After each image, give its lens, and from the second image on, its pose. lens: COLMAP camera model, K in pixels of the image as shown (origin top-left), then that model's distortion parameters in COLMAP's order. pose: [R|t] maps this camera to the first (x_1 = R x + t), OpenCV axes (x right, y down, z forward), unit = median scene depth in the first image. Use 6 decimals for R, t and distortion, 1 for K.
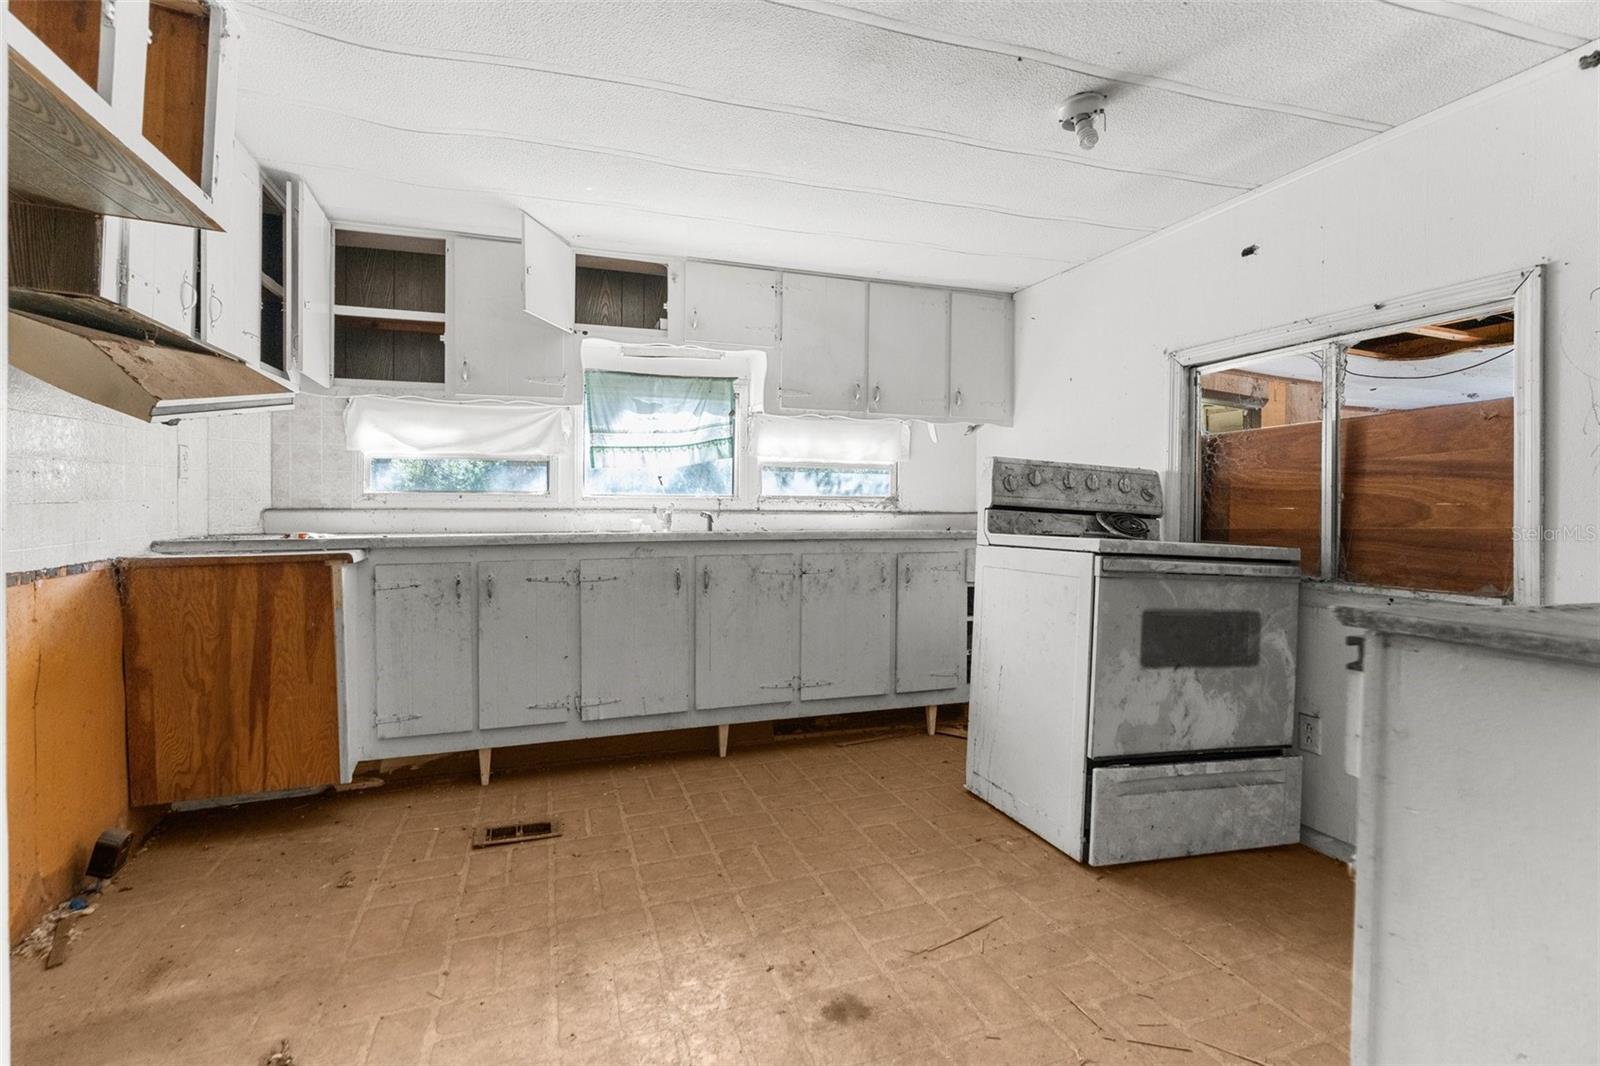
lens RADIAL K [[739.0, 0, 790.9], [0, 739.0, 512.7], [0, 0, 1]] dist [-0.003698, 0.000929]
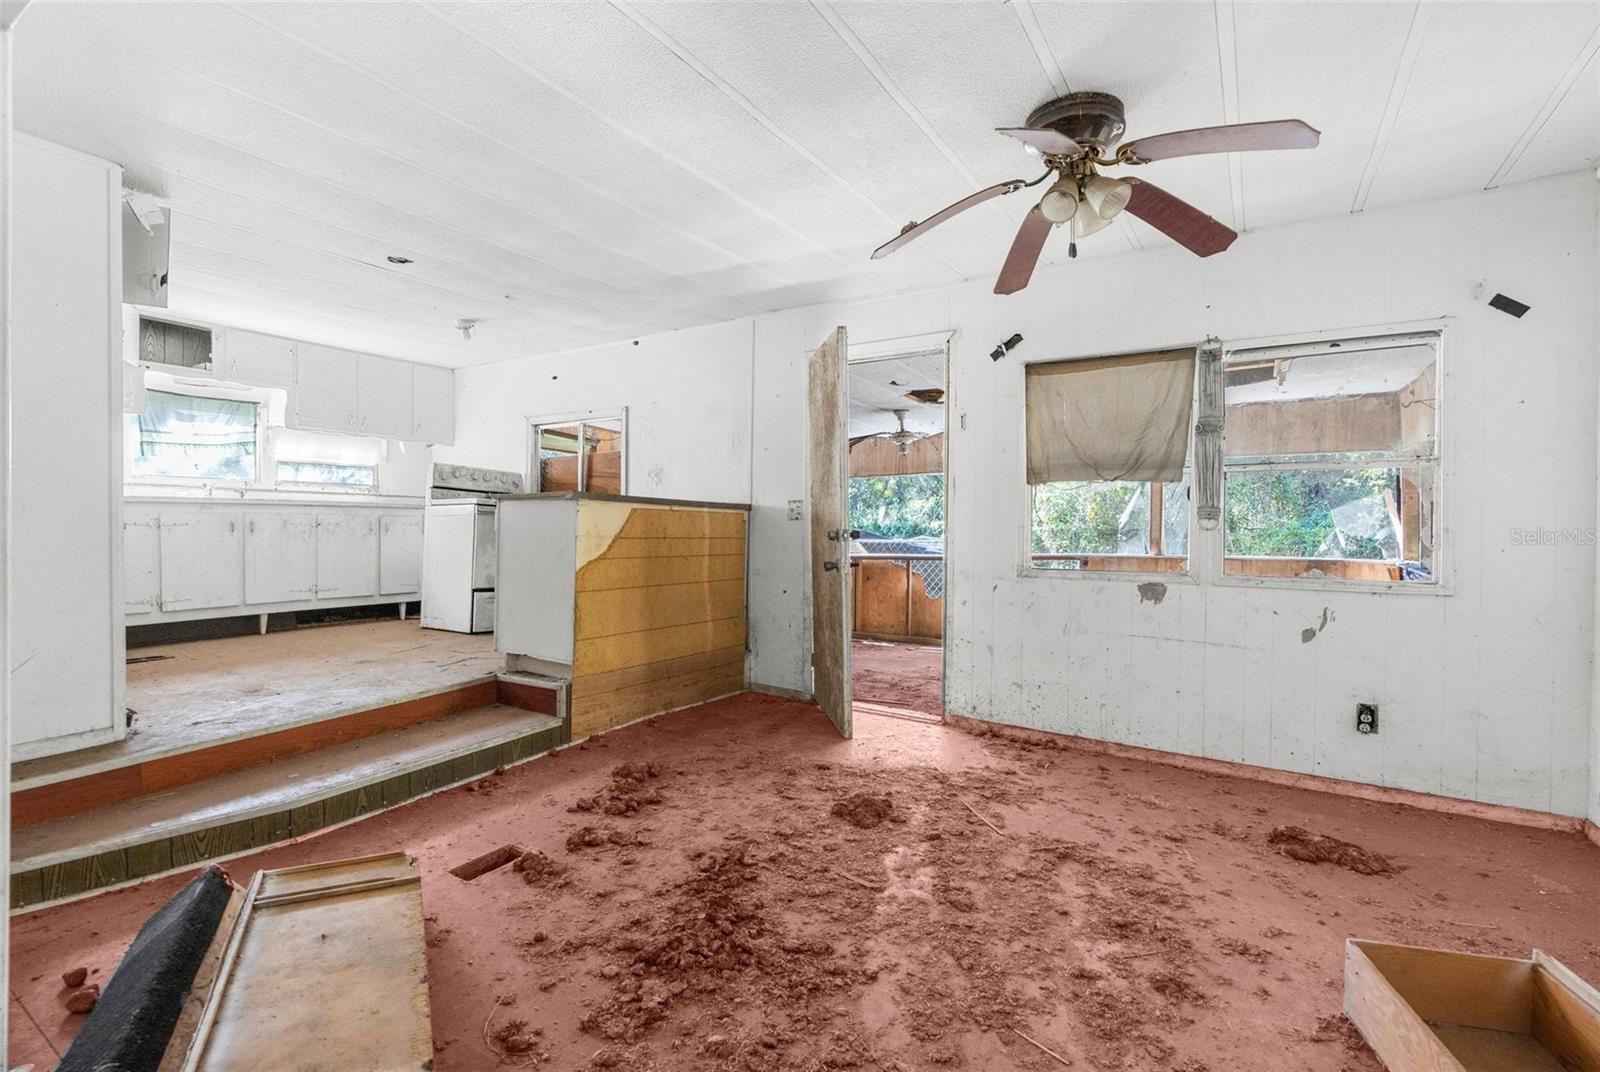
lens RADIAL K [[725.7, 0, 797.9], [0, 725.7, 539.2], [0, 0, 1]] dist [-0.011646, 0.000567]
pose [[0.778457, -0.011508, 0.627593, -0.225962], [0.001296, 0.999859, 0.016727, 0.118899], [-0.627697, -0.012208, 0.778362, -1.348916]]
